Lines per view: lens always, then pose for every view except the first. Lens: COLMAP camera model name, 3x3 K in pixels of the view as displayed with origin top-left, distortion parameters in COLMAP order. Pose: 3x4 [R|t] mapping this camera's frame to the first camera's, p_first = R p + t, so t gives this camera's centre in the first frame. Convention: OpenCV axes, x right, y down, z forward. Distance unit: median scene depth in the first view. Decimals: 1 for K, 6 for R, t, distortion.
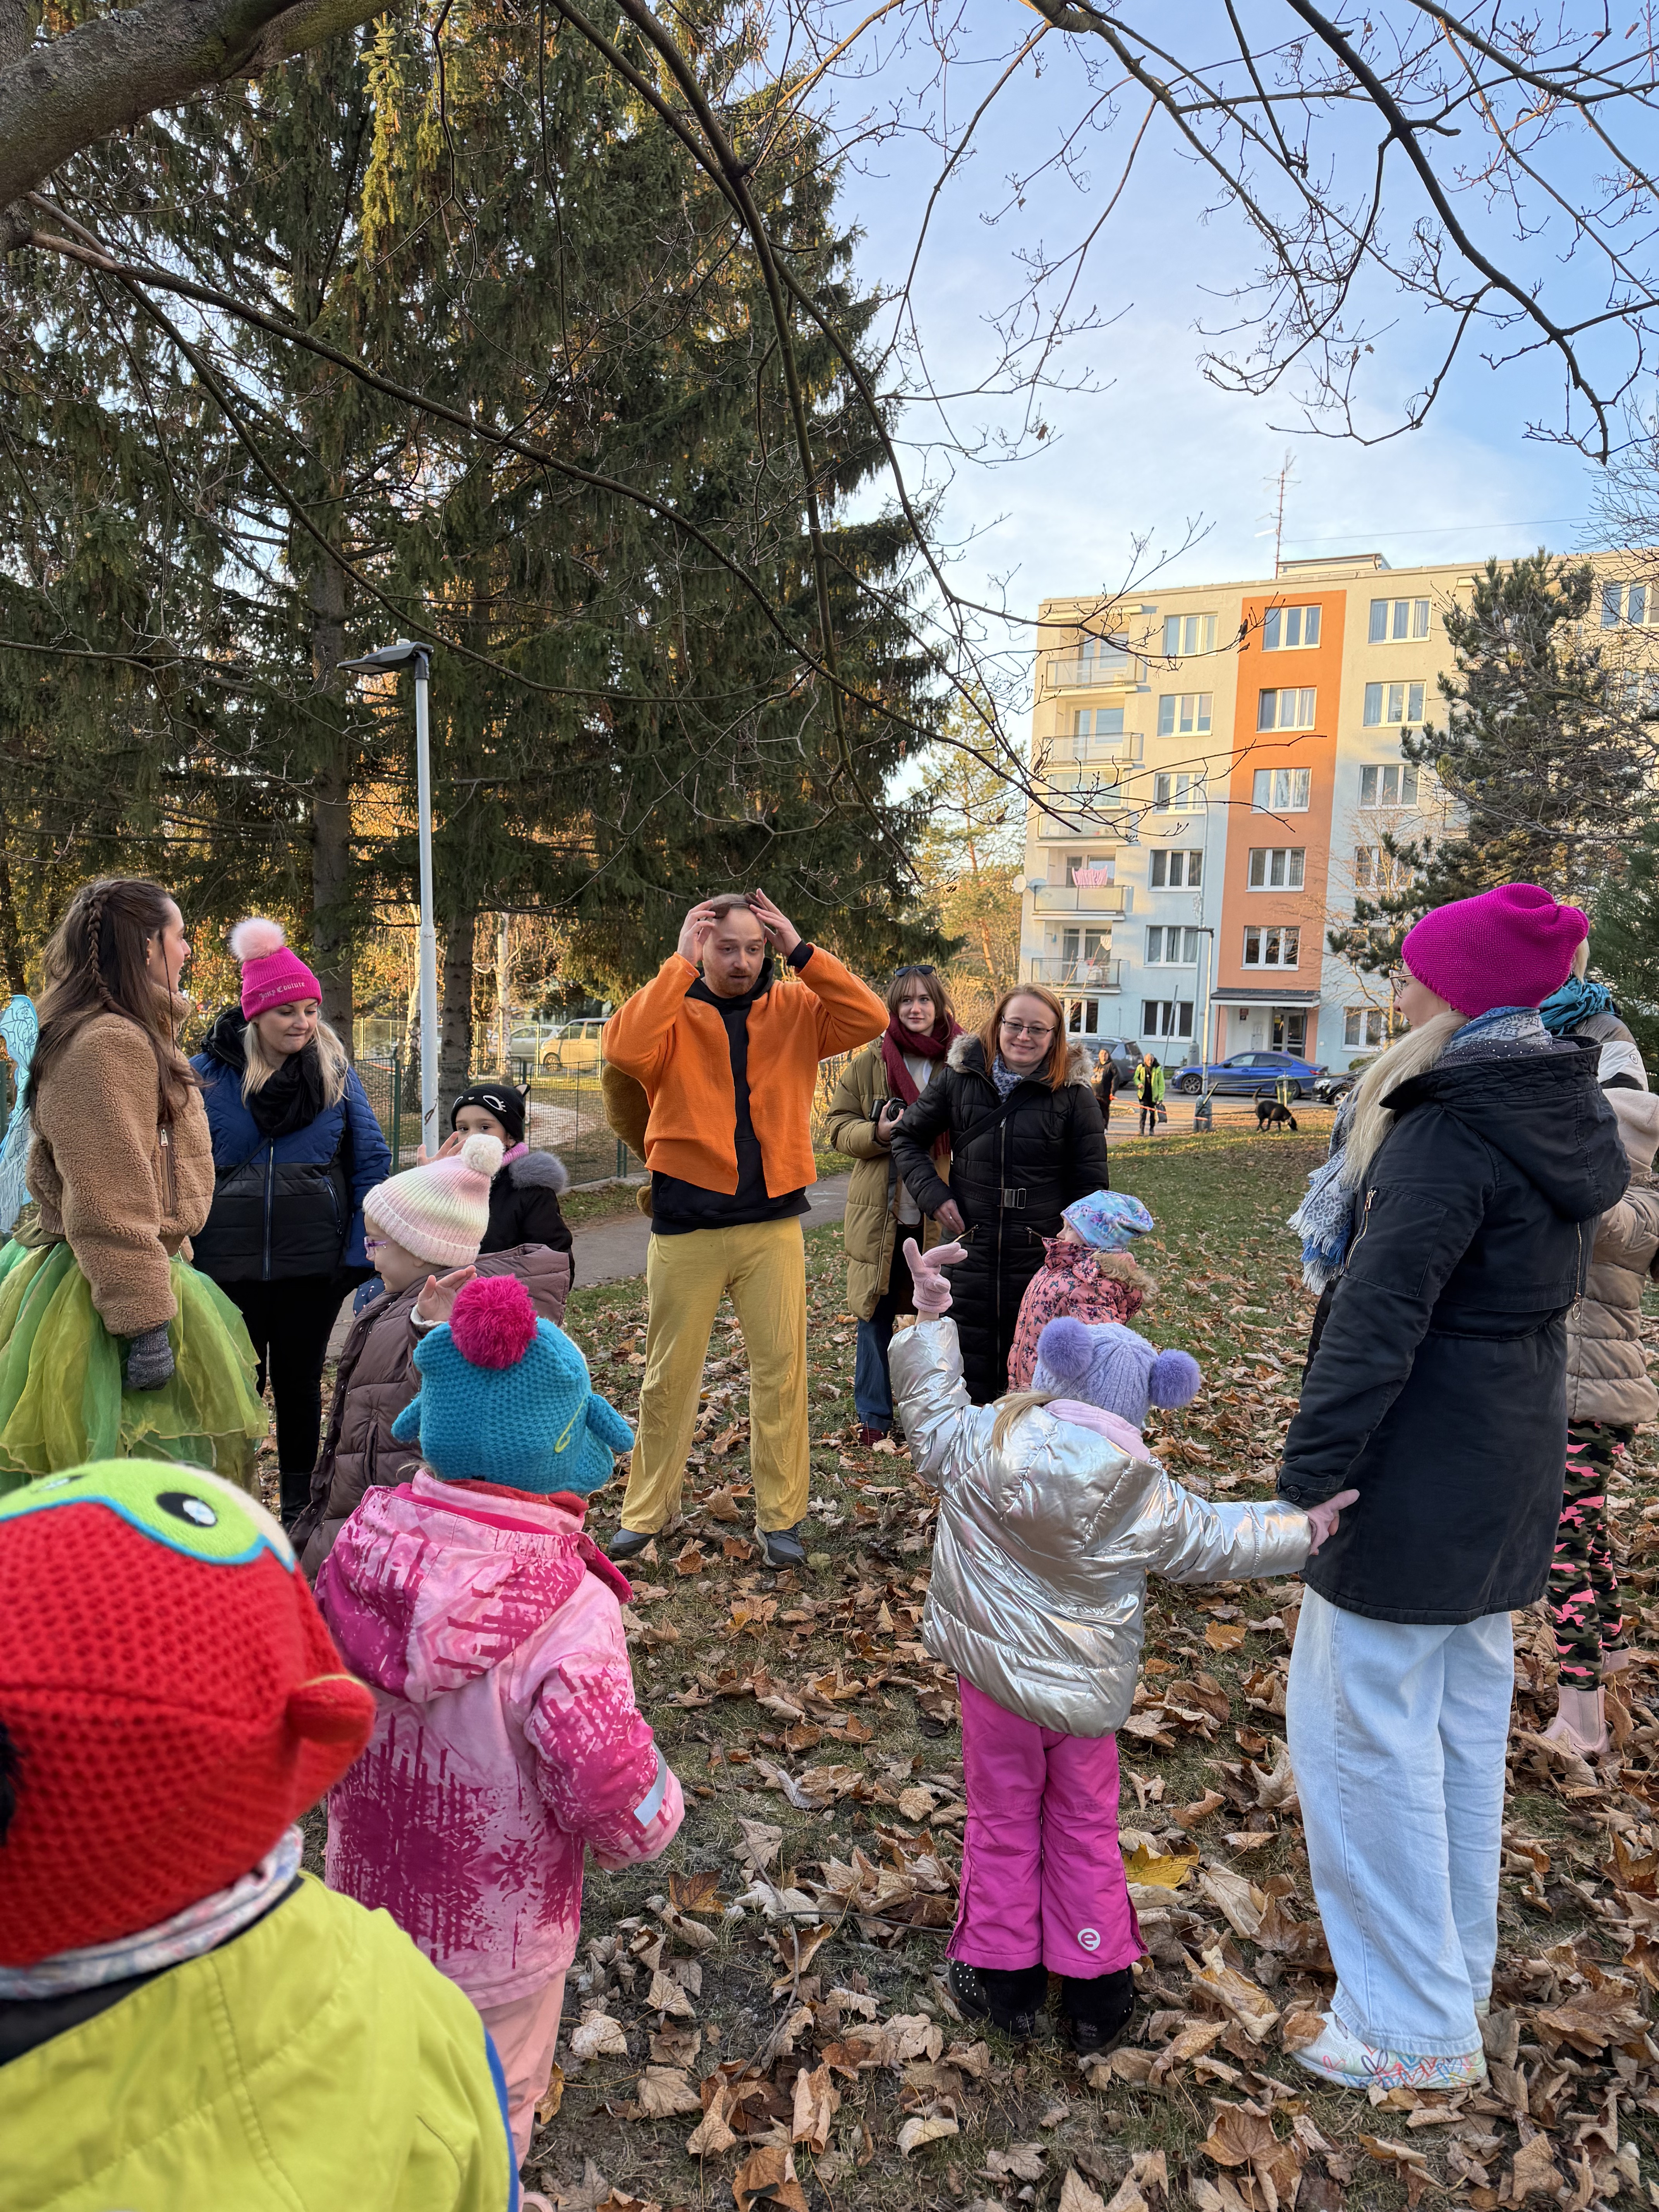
lens RADIAL K [[1559.1, 0, 827.9], [0, 1559.1, 1105.5], [0, 0, 1]] dist [-0.004819, -0.000557]
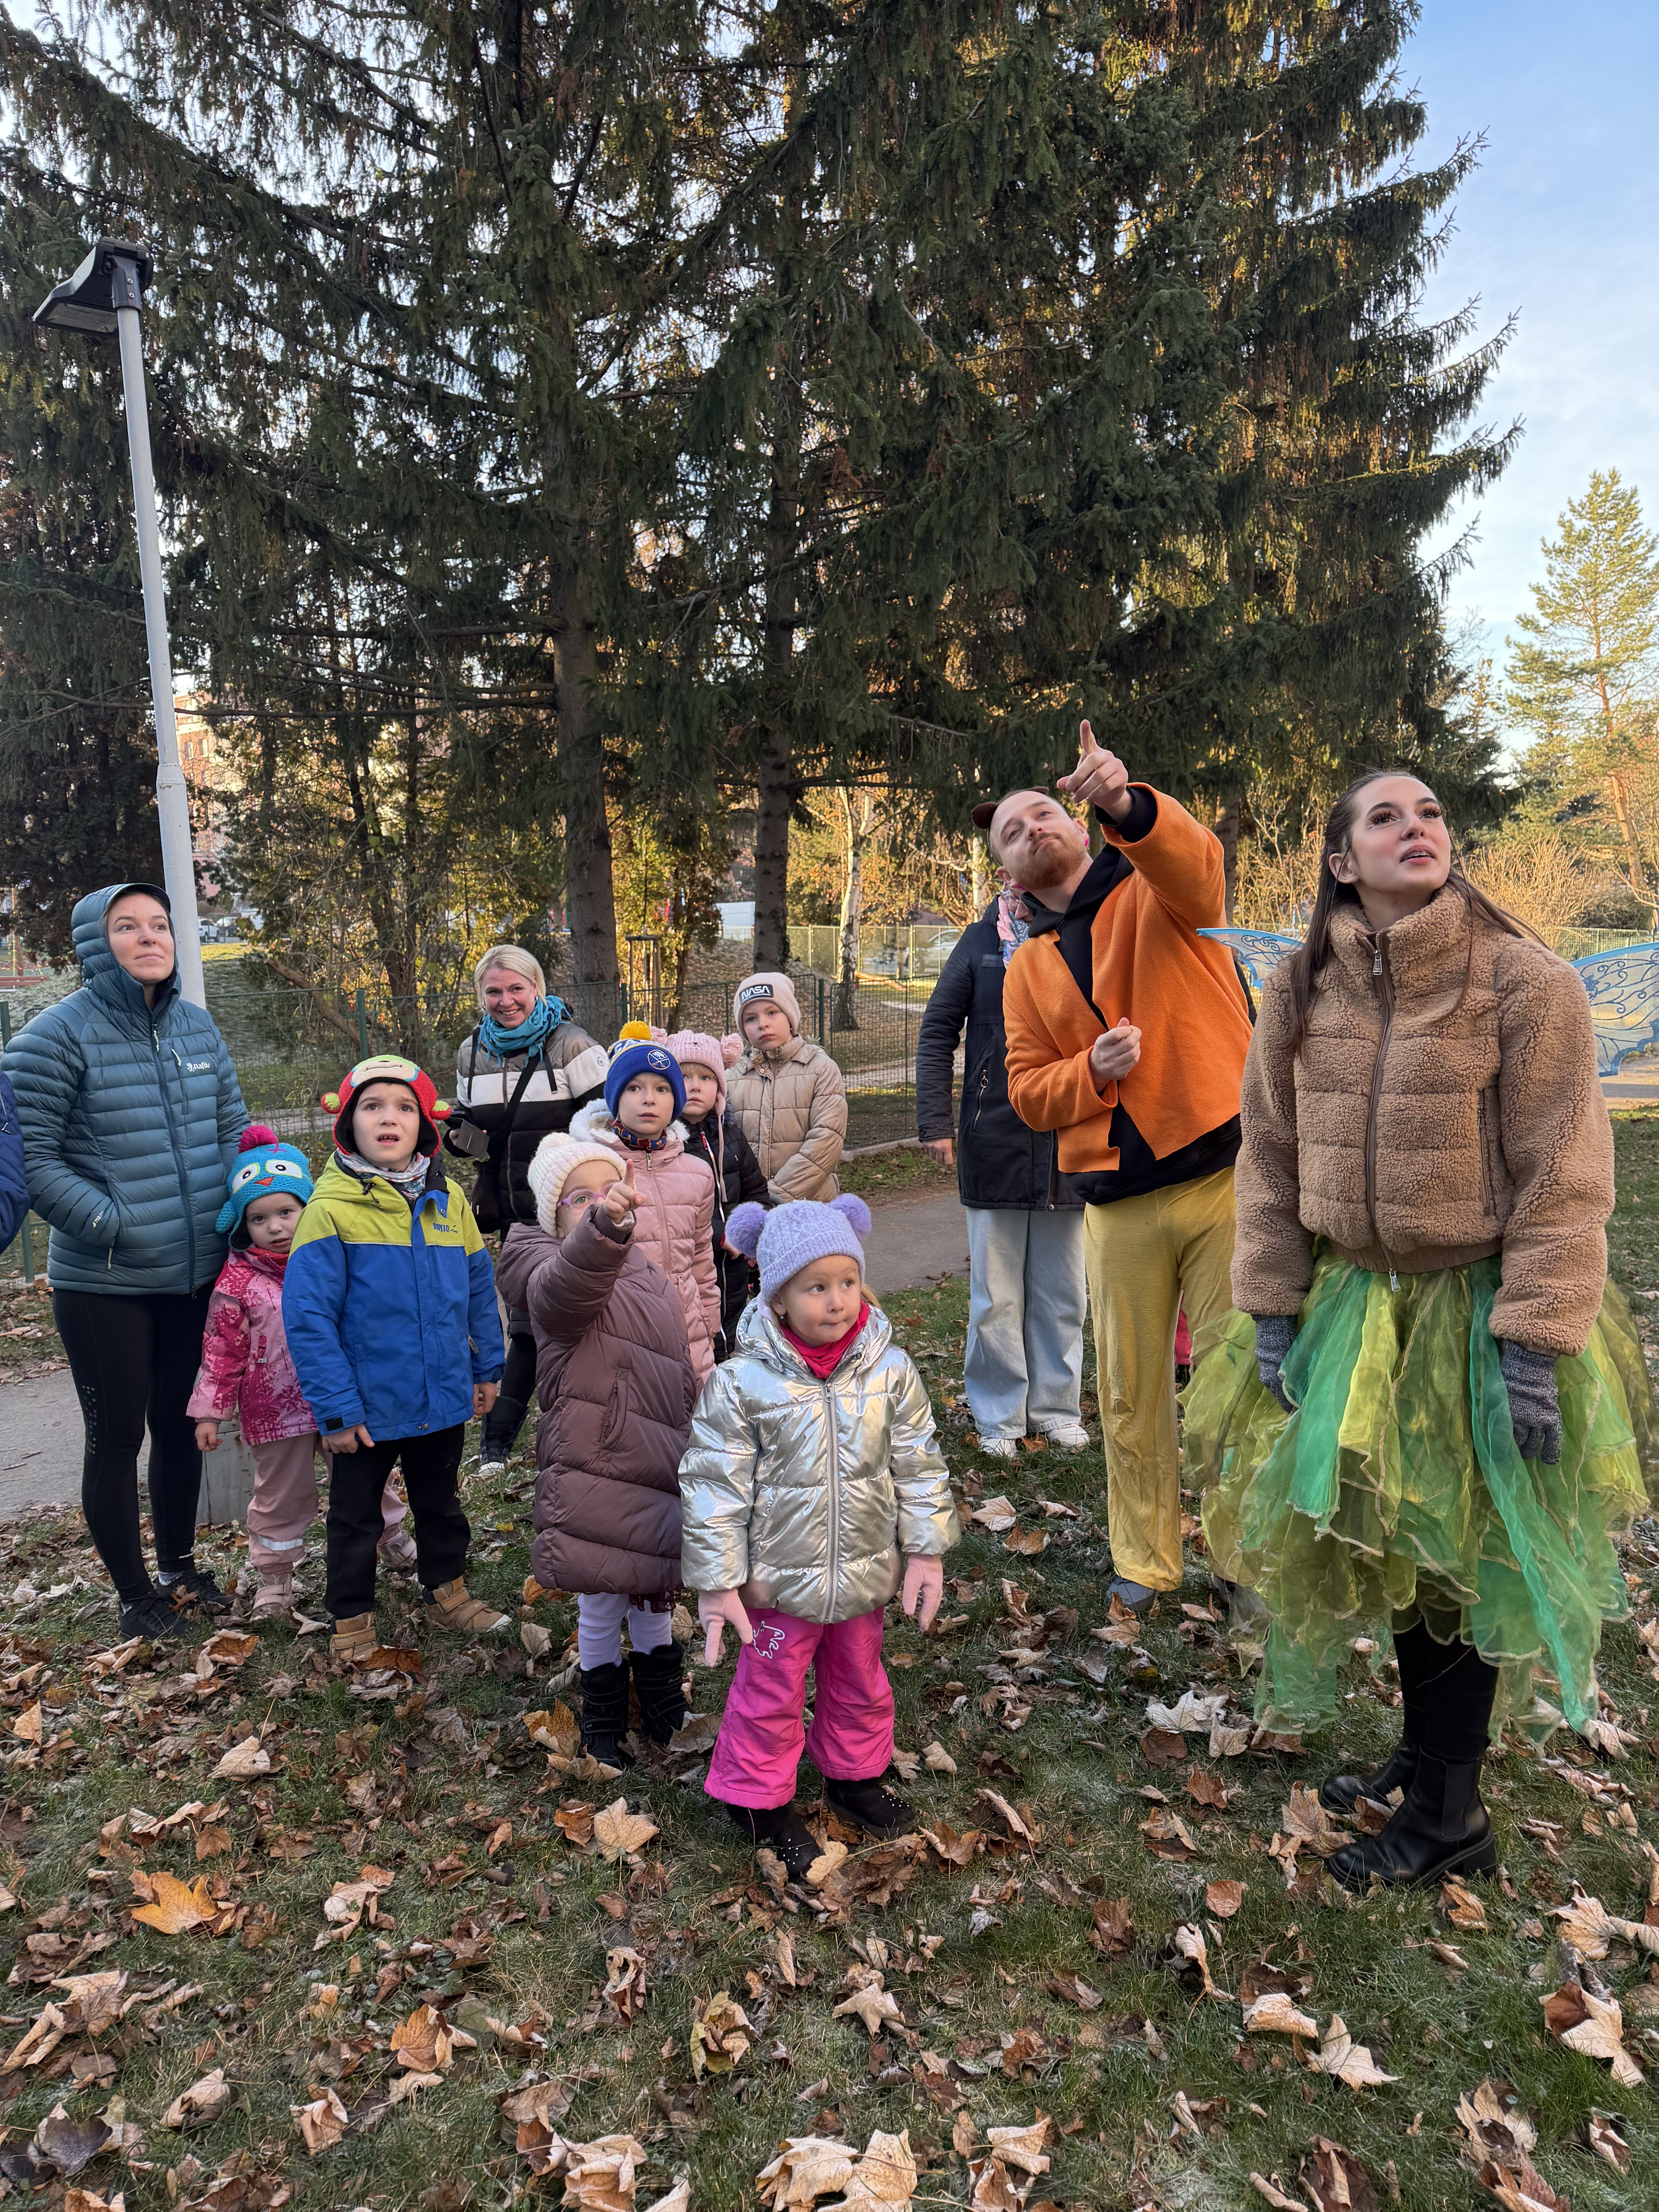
lens RADIAL K [[1559.1, 0, 832.4], [0, 1559.1, 1109.1], [0, 0, 1]] dist [-0.004819, -0.000557]
pose [[0.925825, 0.001374, -0.377950, 0.031231], [0.020740, 0.998302, 0.054434, -0.000525], [0.377383, -0.058235, 0.924224, 0.116510]]
